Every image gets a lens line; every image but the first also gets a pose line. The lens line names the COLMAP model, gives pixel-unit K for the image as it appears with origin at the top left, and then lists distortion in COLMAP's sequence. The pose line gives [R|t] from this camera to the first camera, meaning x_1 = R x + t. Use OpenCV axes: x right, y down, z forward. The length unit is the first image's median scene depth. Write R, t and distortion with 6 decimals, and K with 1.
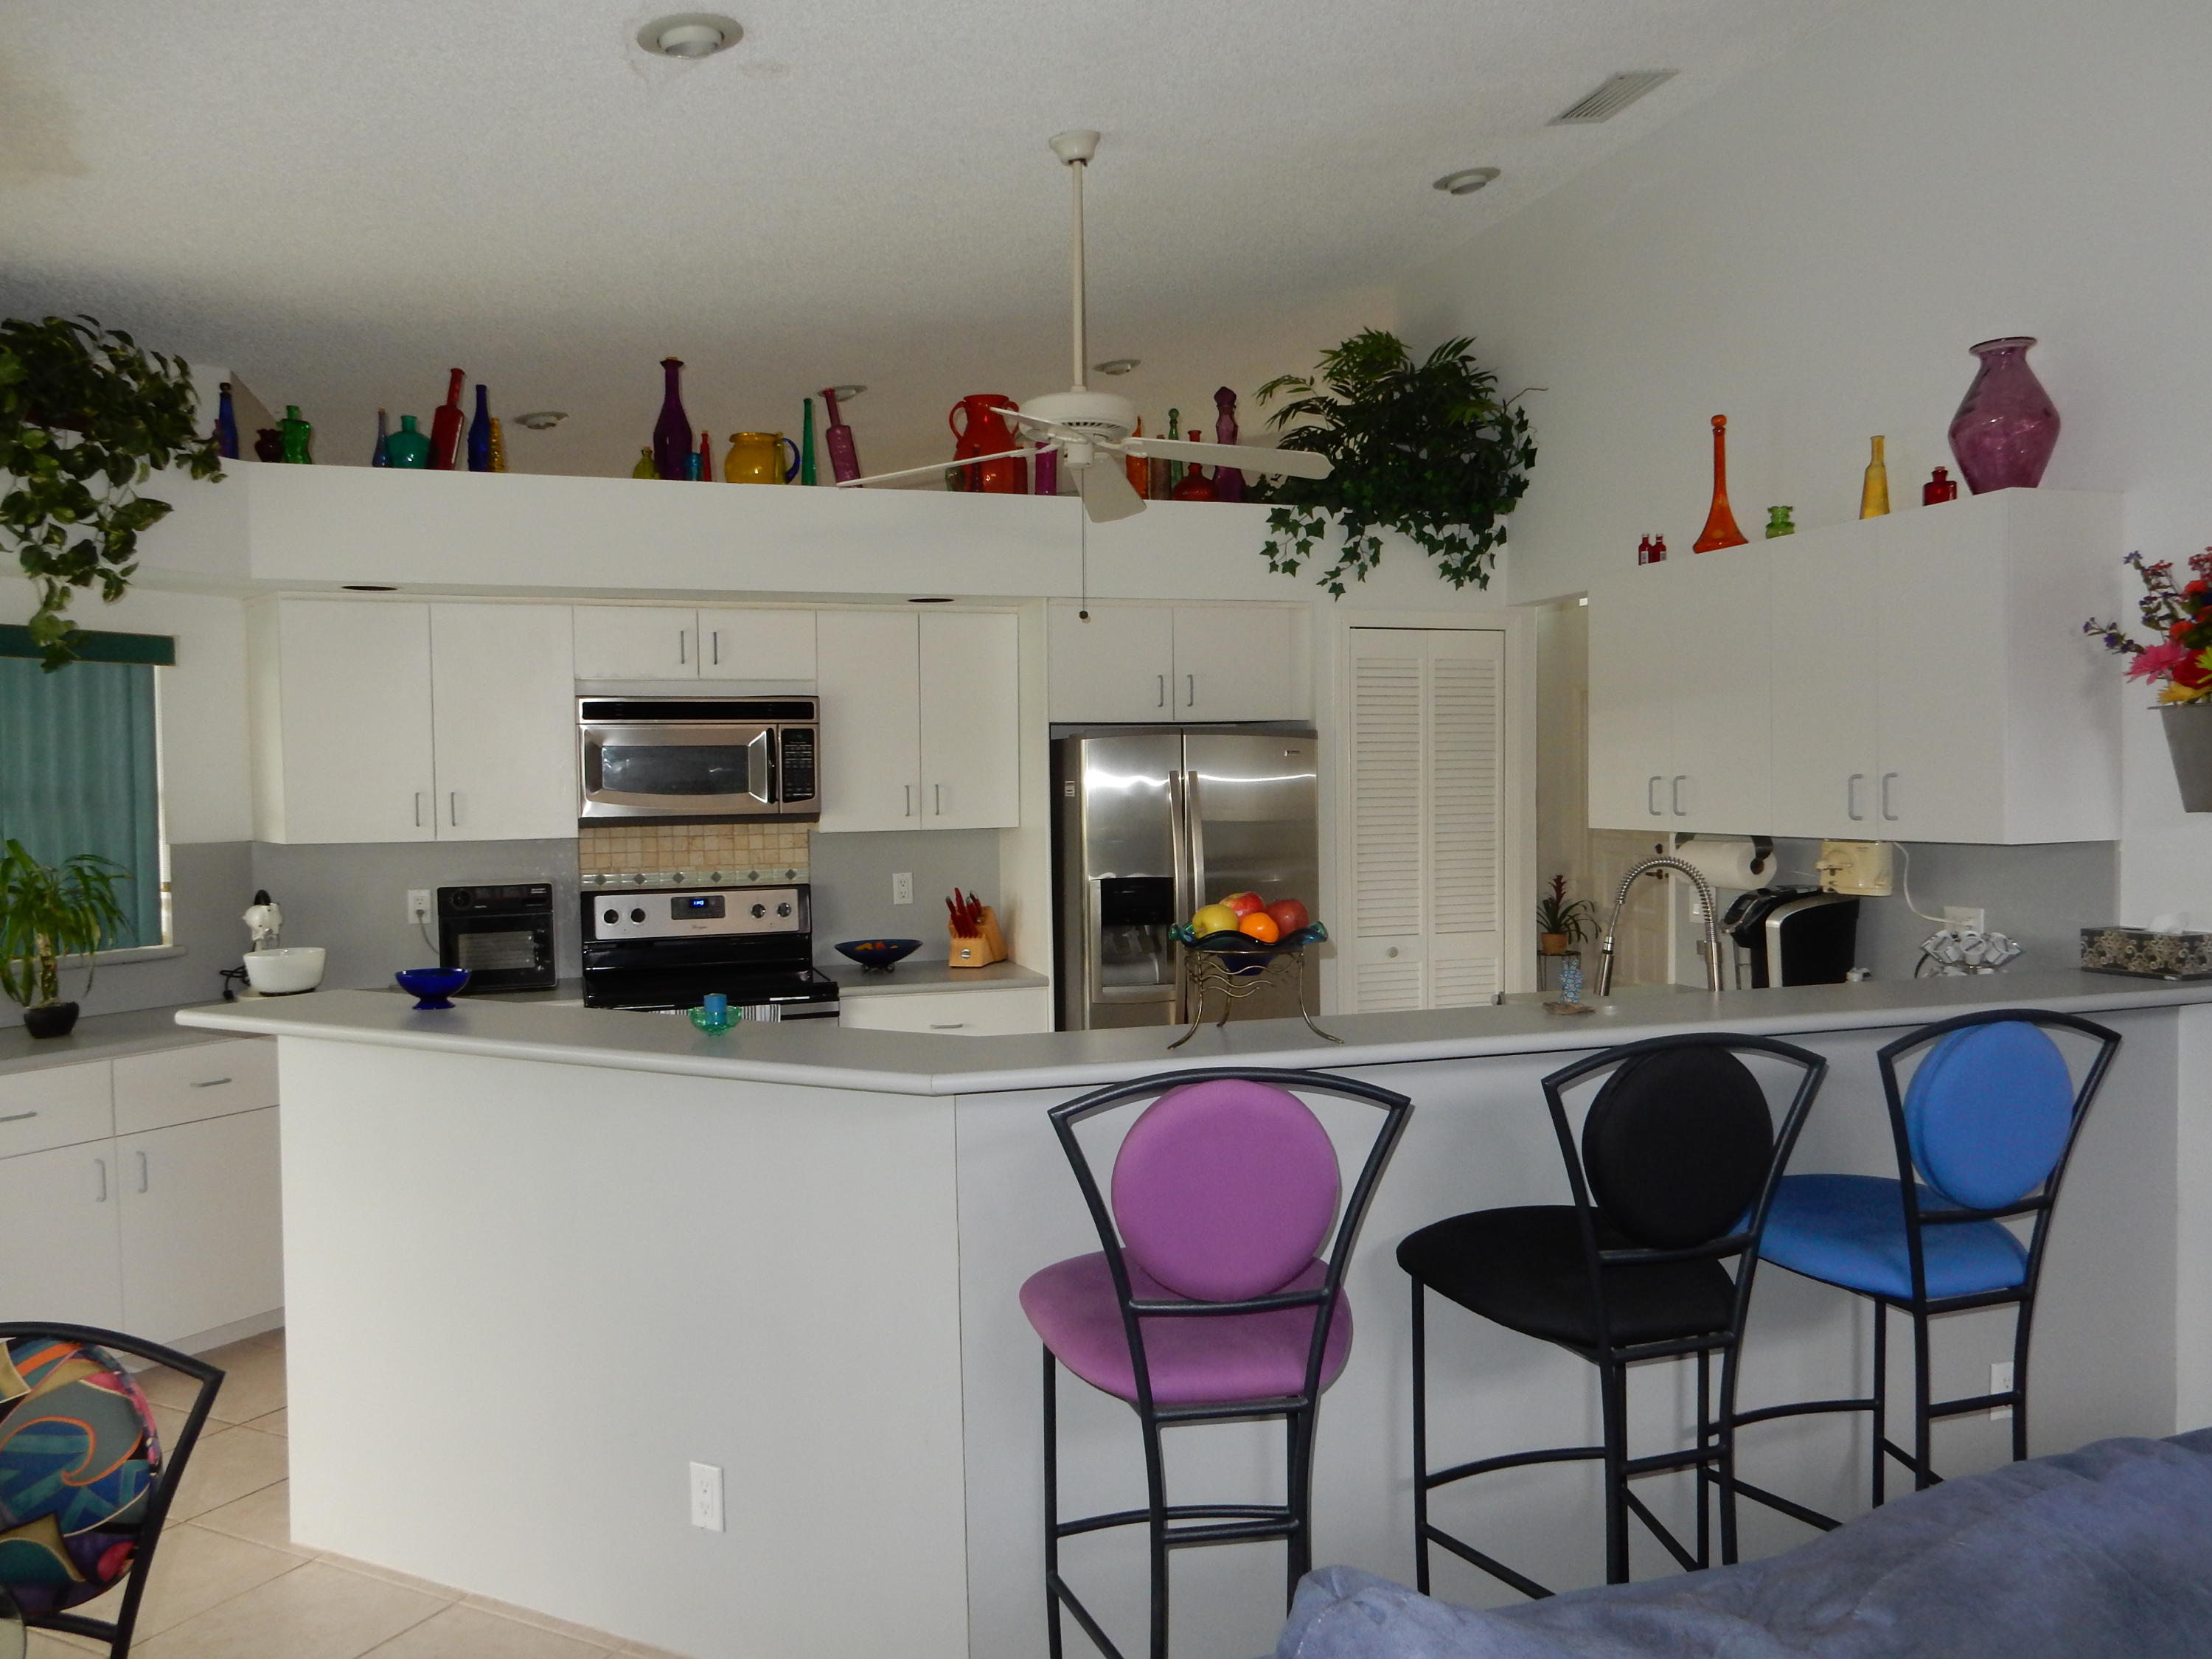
lens RADIAL K [[1632.4, 0, 1094.0], [0, 1632.4, 843.4], [0, 0, 1]] dist [-0.000639, 0.006160]
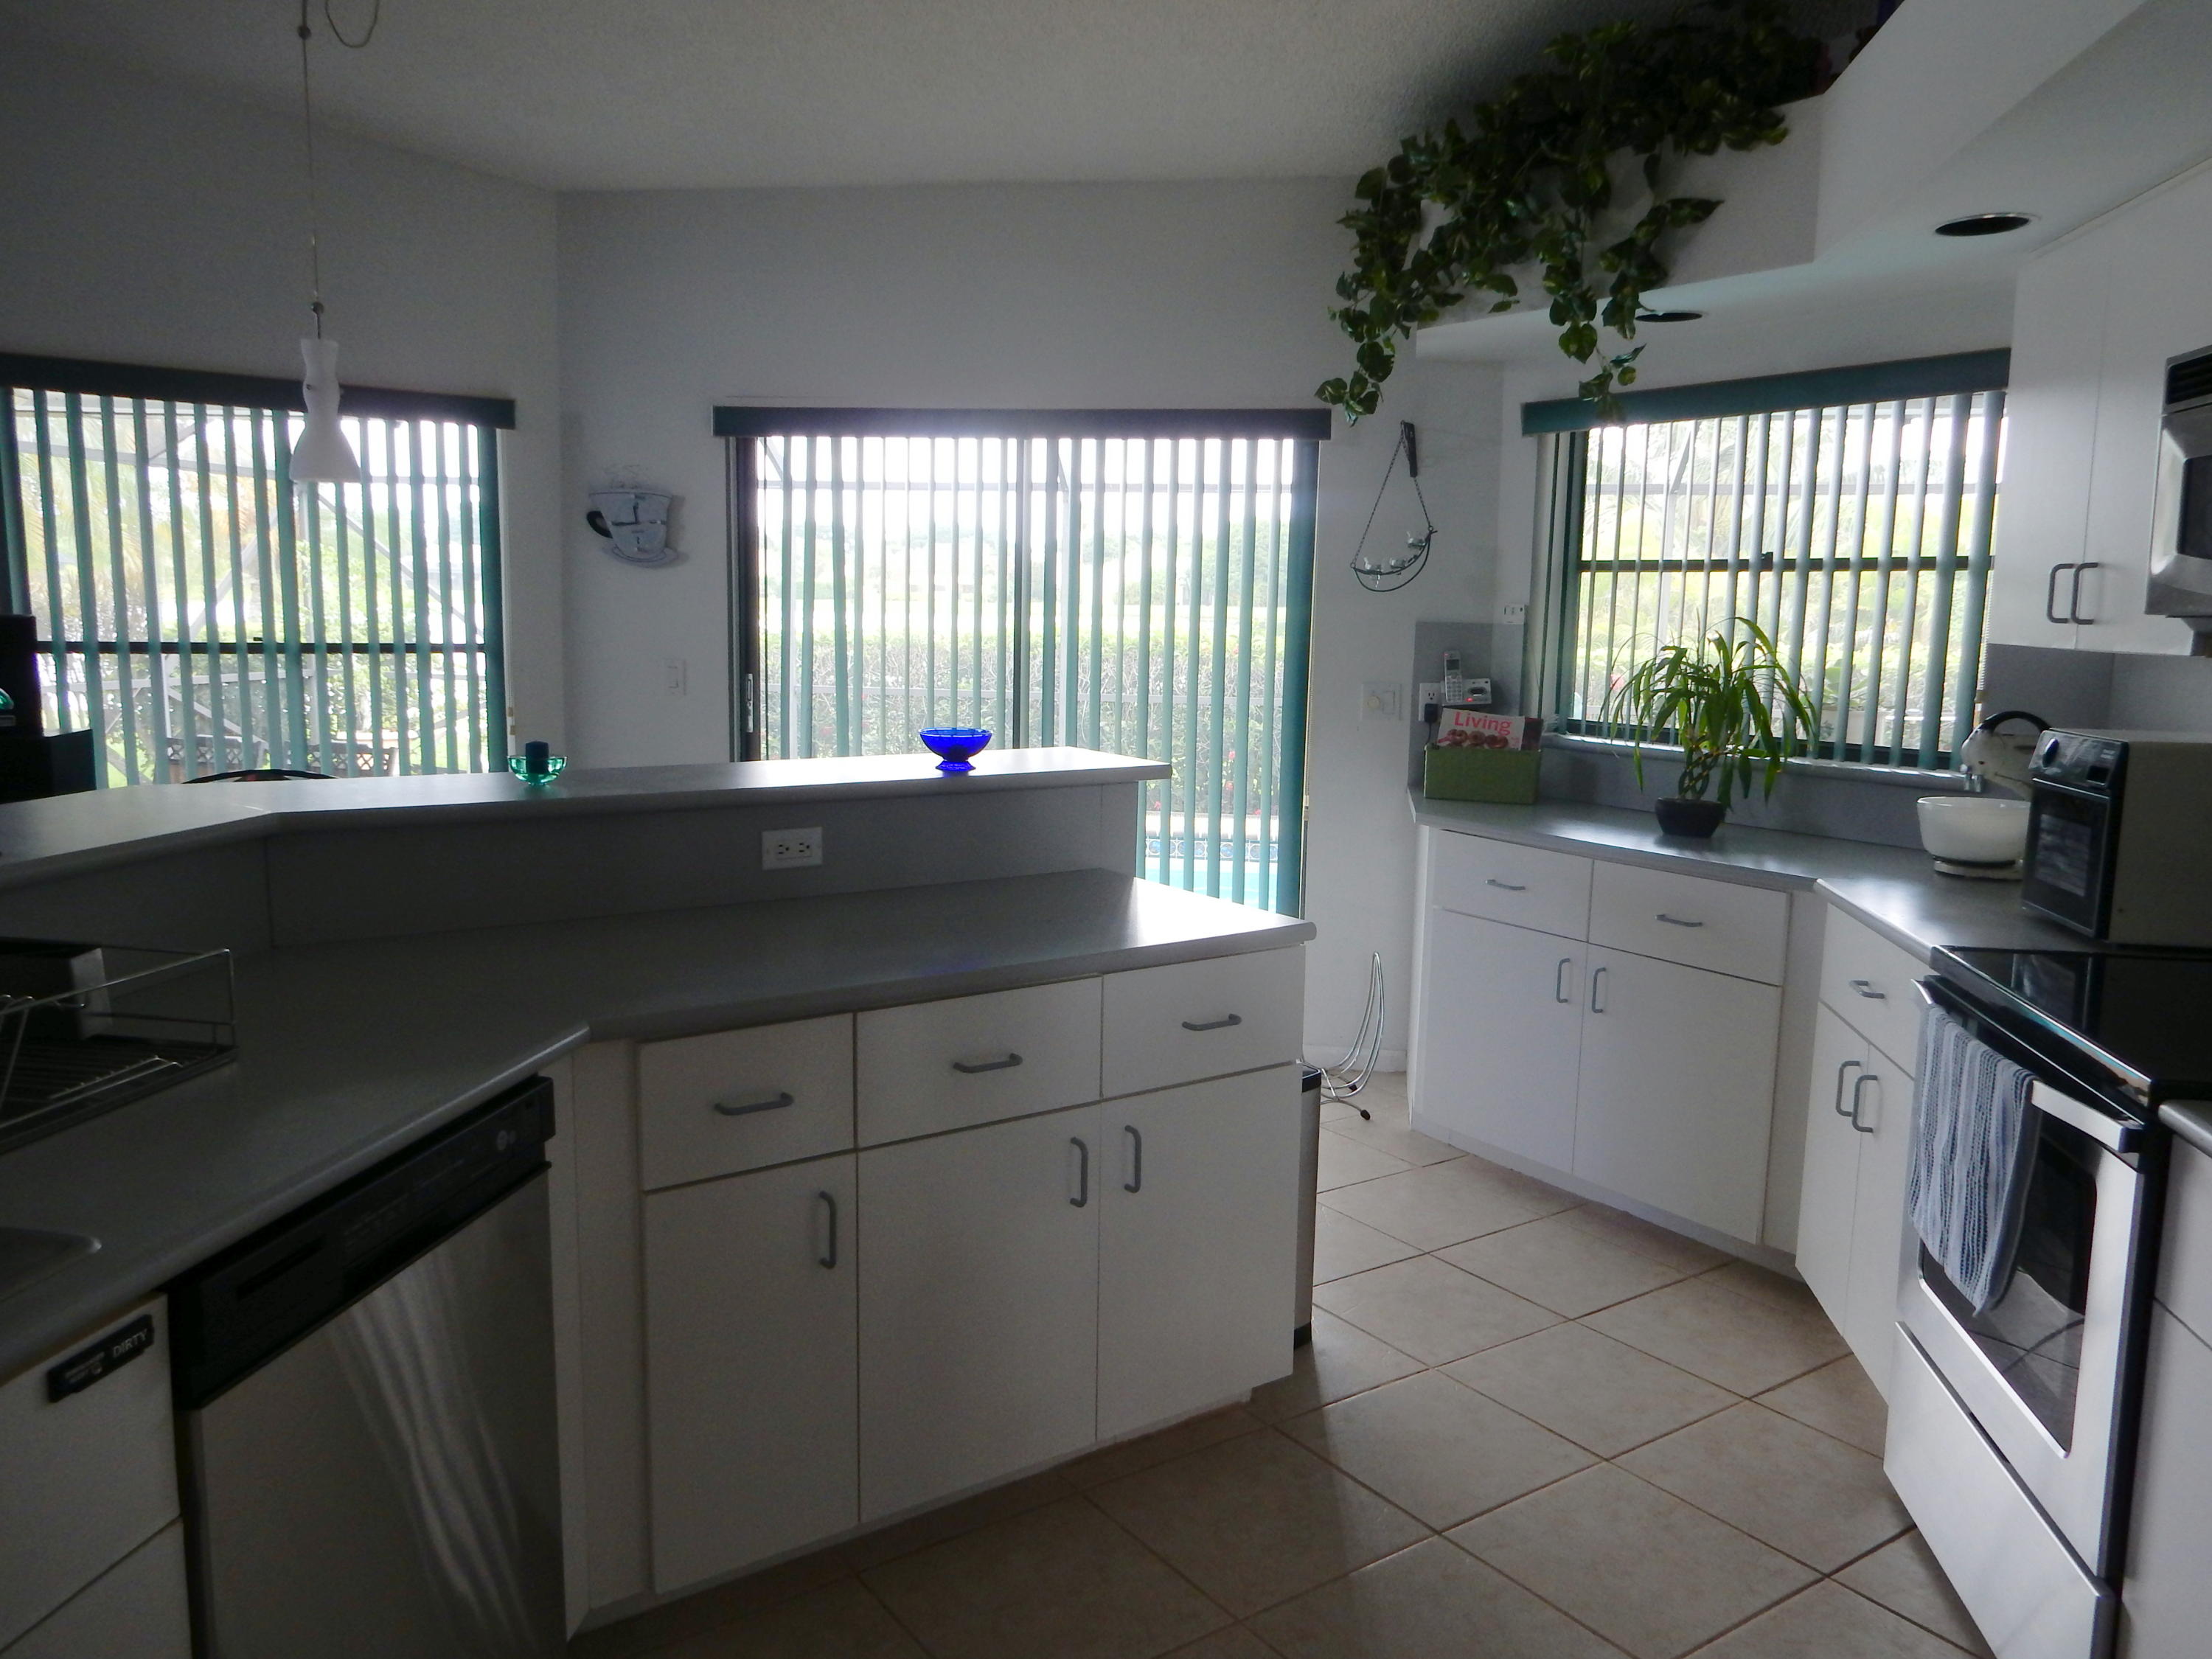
lens RADIAL K [[1632.4, 0, 1116.1], [0, 1632.4, 836.1], [0, 0, 1]] dist [-0.000639, 0.006160]
pose [[-0.451873, 0.131781, -0.882295, 0.251806], [-0.048030, 0.984000, 0.171571, -0.018503], [0.890788, 0.119905, -0.438314, 0.916797]]
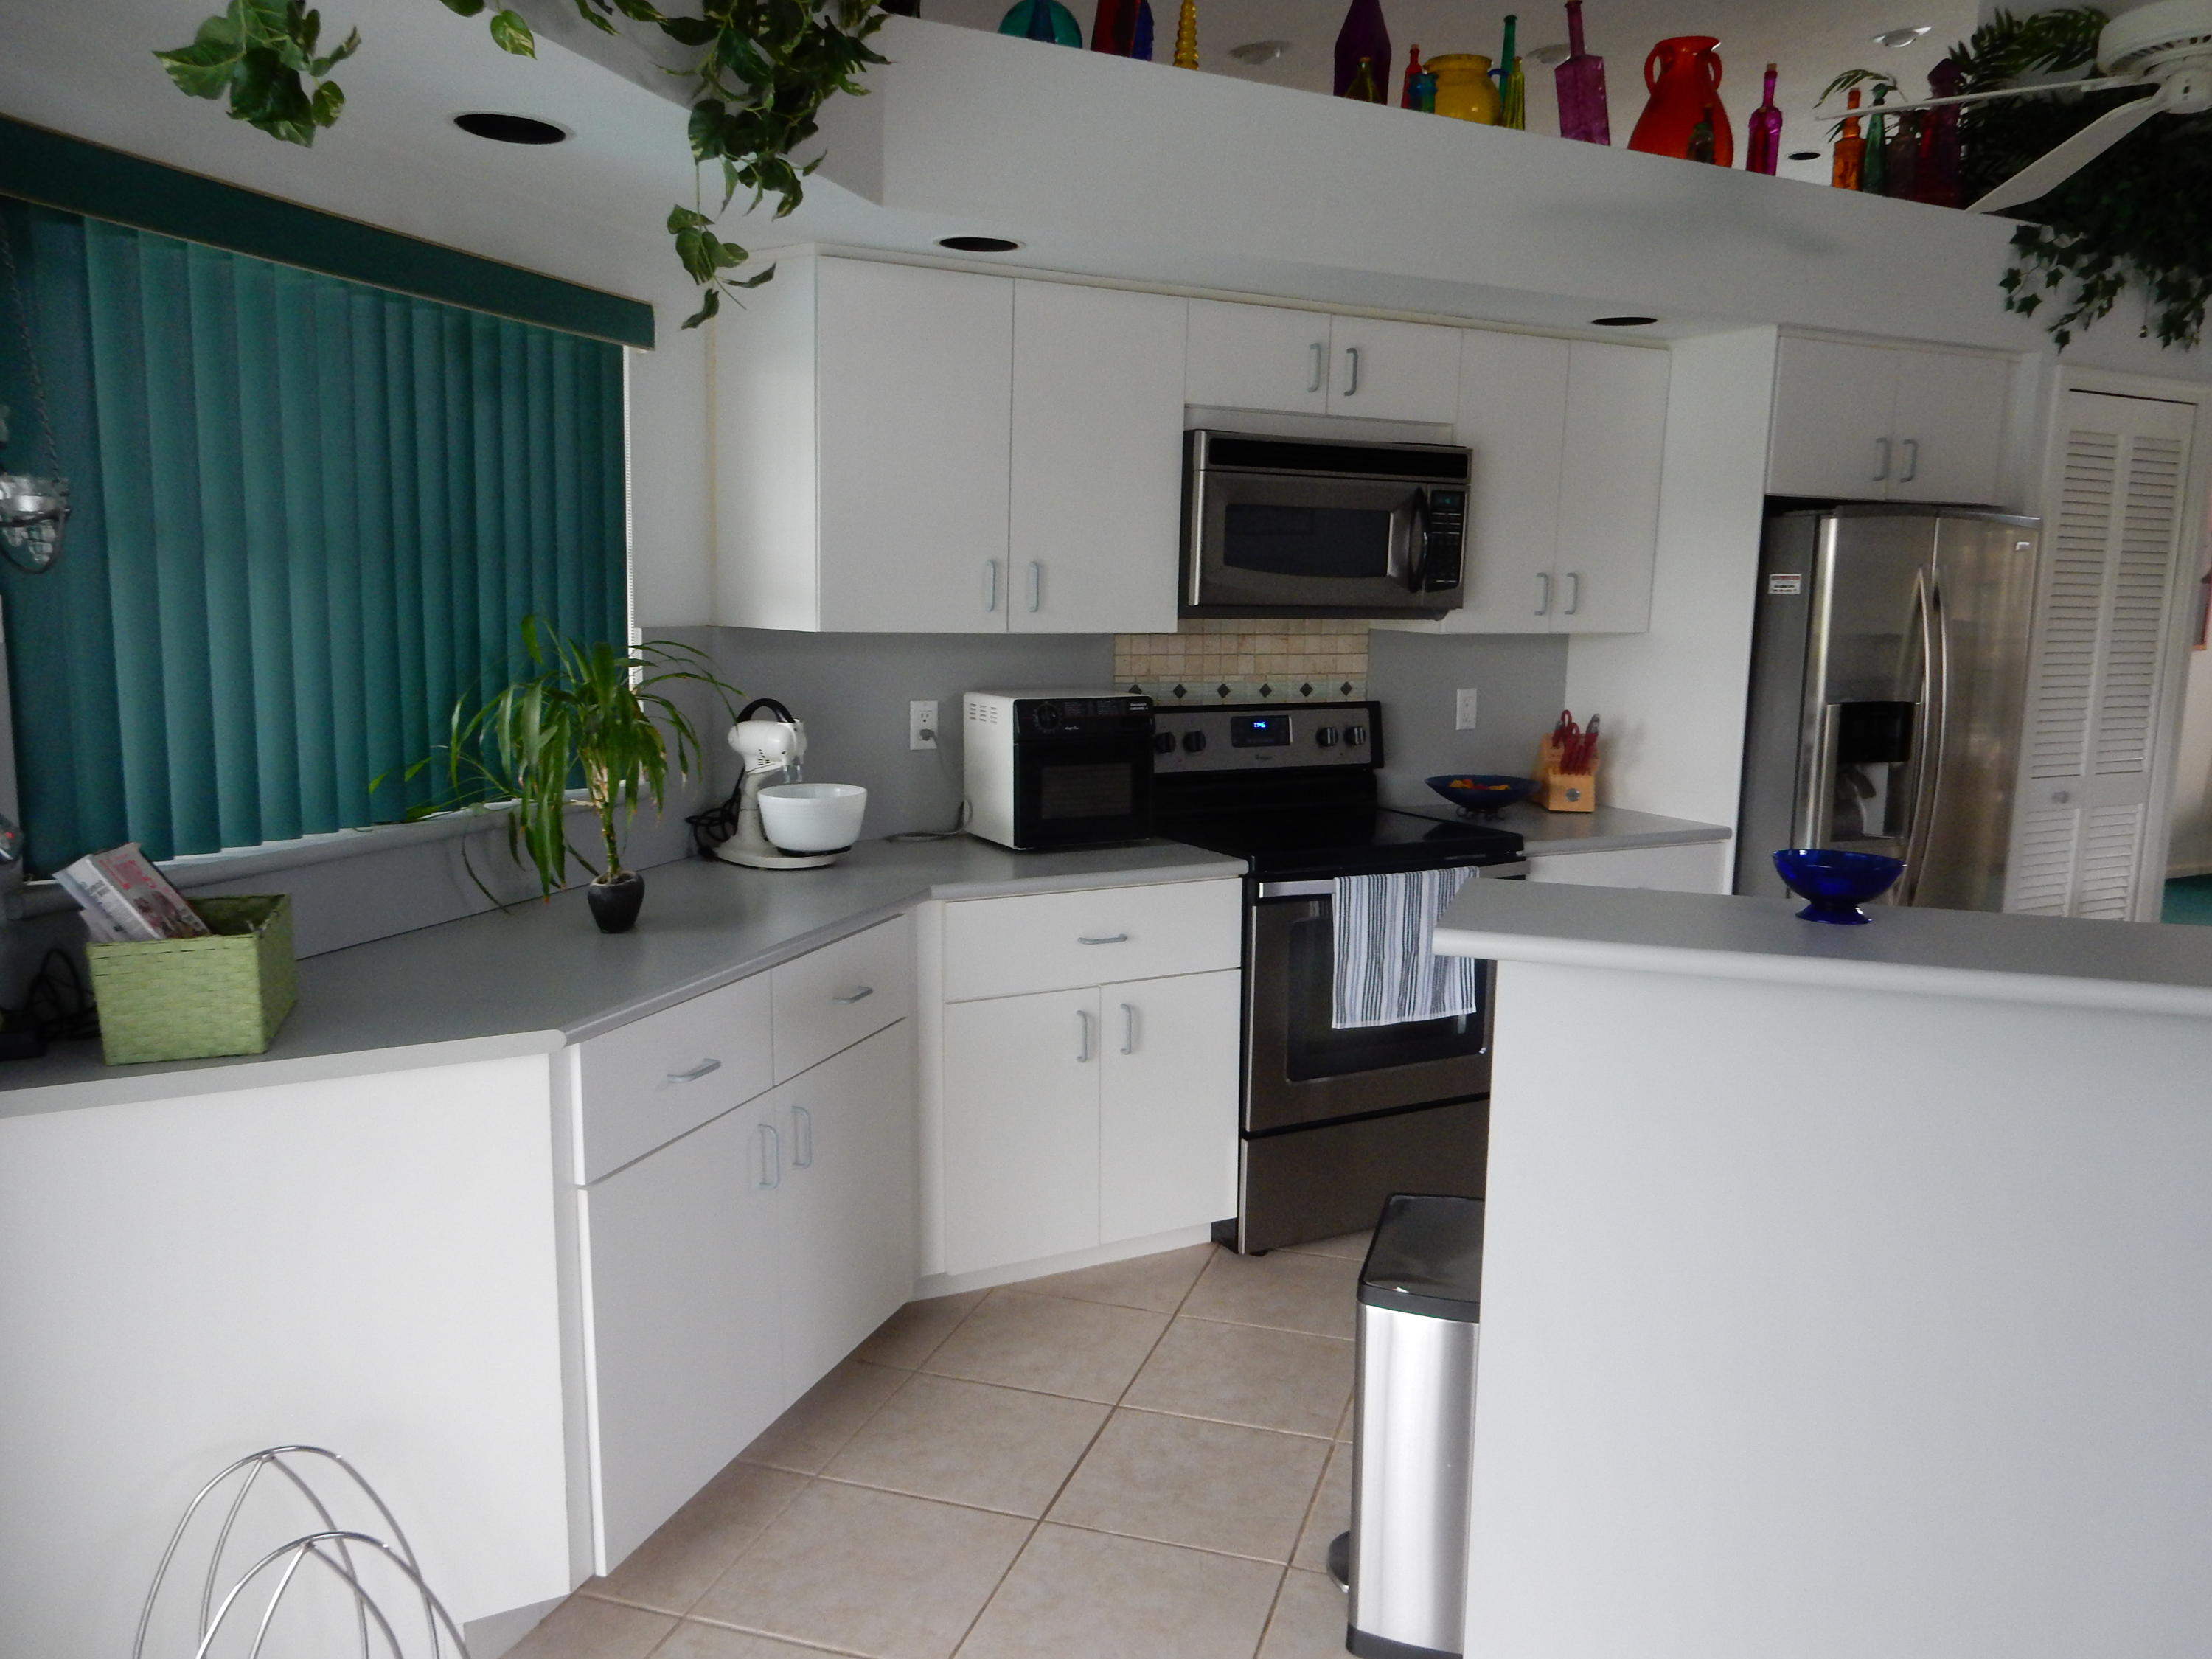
lens RADIAL K [[1632.4, 0, 1106.0], [0, 1632.4, 850.3], [0, 0, 1]] dist [-0.000639, 0.006160]
pose [[0.984561, 0.001041, 0.175037, -0.463008], [-0.021524, 0.993113, 0.115167, 0.009326], [-0.173712, -0.117157, 0.977803, 0.290706]]
